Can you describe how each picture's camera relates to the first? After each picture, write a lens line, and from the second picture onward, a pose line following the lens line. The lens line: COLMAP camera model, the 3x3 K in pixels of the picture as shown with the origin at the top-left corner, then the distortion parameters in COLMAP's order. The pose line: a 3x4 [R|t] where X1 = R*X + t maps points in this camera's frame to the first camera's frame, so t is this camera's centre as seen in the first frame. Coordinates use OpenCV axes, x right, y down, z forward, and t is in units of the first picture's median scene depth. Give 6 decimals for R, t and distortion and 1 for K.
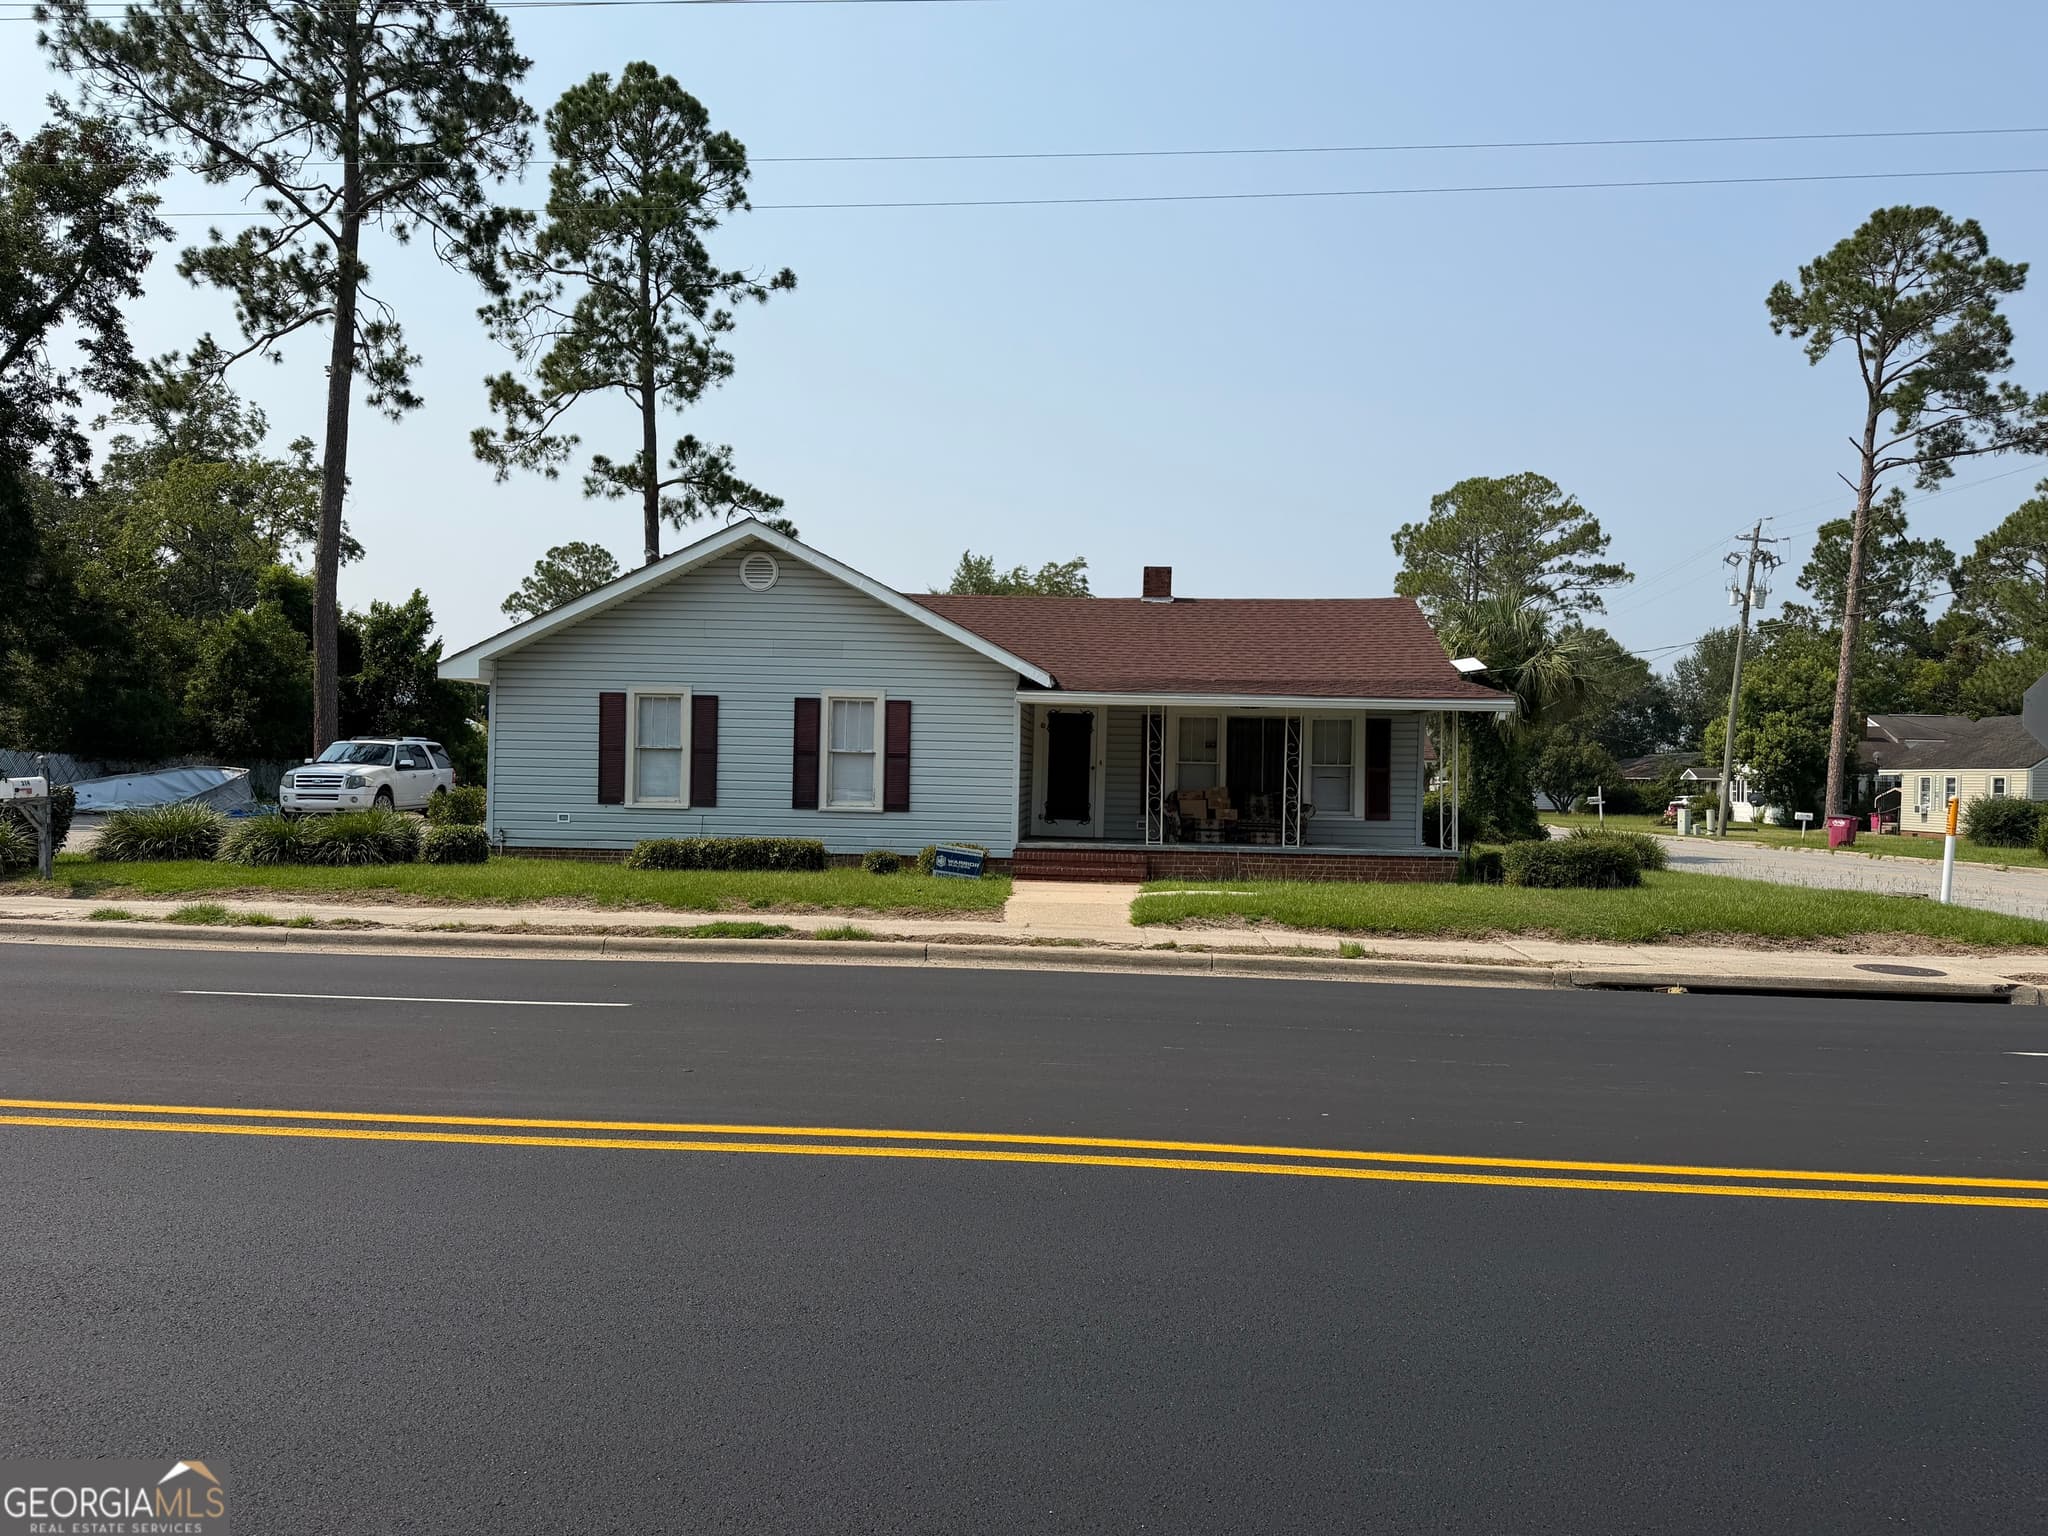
lens RADIAL K [[1414.8, 0, 1024.0], [0, 1414.8, 768.0], [0, 0, 1]] dist [0.148530, -0.239849]
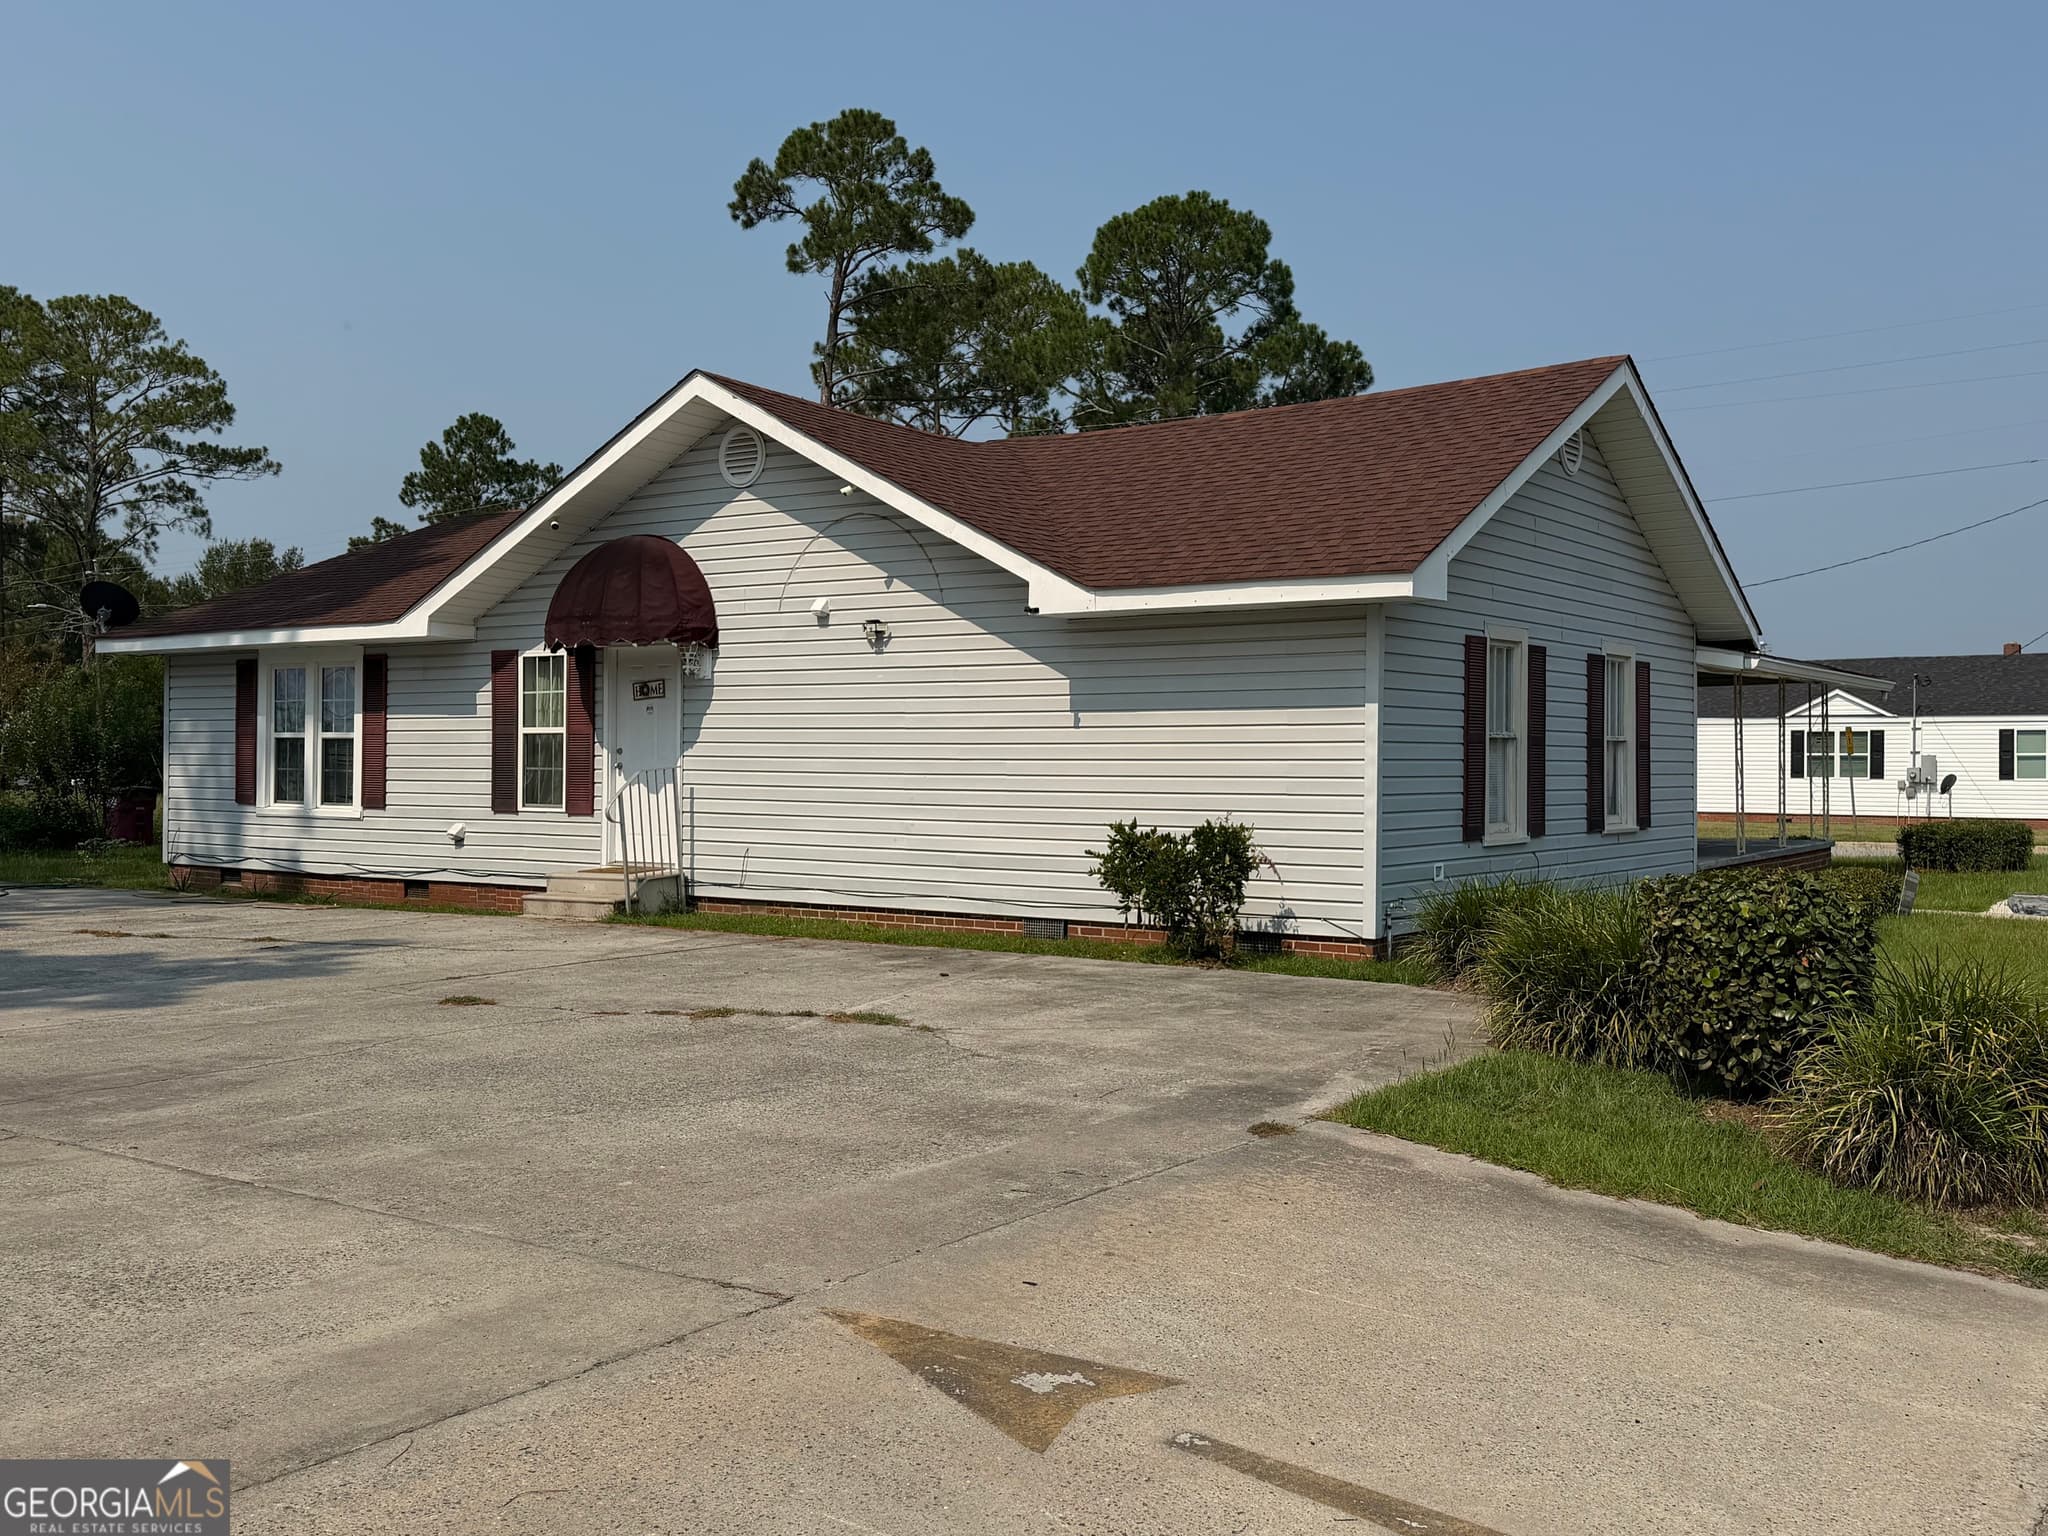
lens RADIAL K [[1864.6, 0, 1024.0], [0, 1864.6, 768.0], [0, 0, 1]] dist [0.176137, -0.327657]
pose [[0.528742, -0.023821, 0.848448, -0.902439], [0.002183, 0.999641, 0.026706, -0.020189], [-0.848780, -0.012268, 0.528604, 0.702172]]
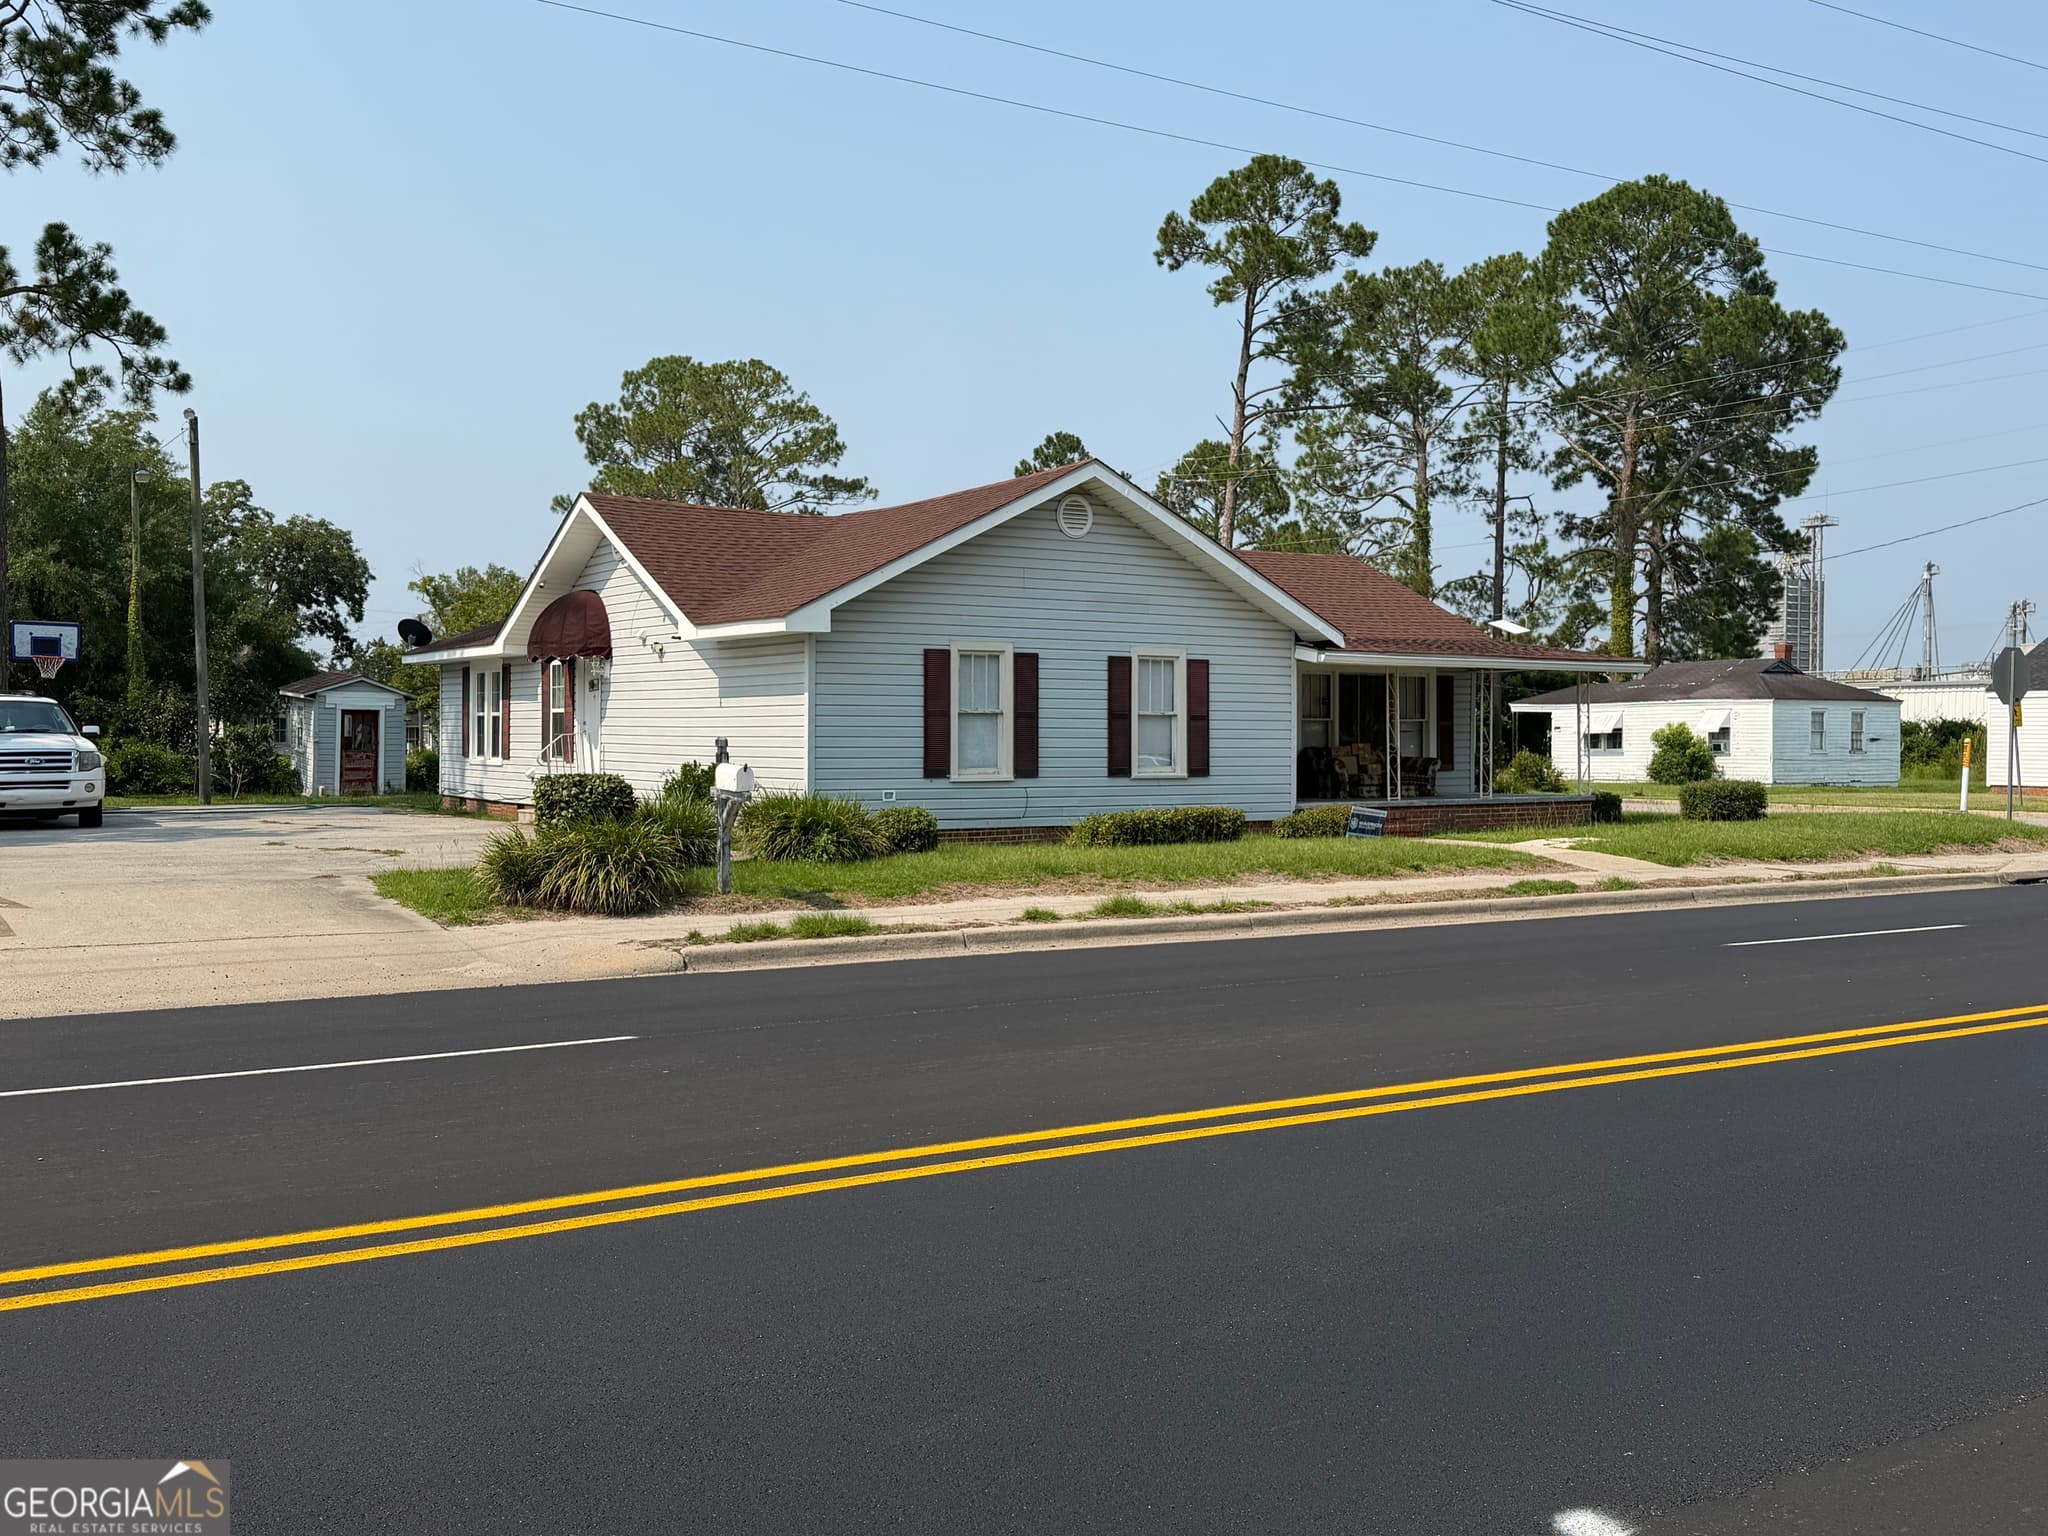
lens RADIAL K [[1864.6, 0, 1024.0], [0, 1864.6, 768.0], [0, 0, 1]] dist [0.176137, -0.327657]
pose [[0.806434, -0.028859, 0.590619, -0.835922], [0.009503, 0.999312, 0.035853, -0.019008], [-0.591247, -0.023300, 0.806154, 0.052182]]
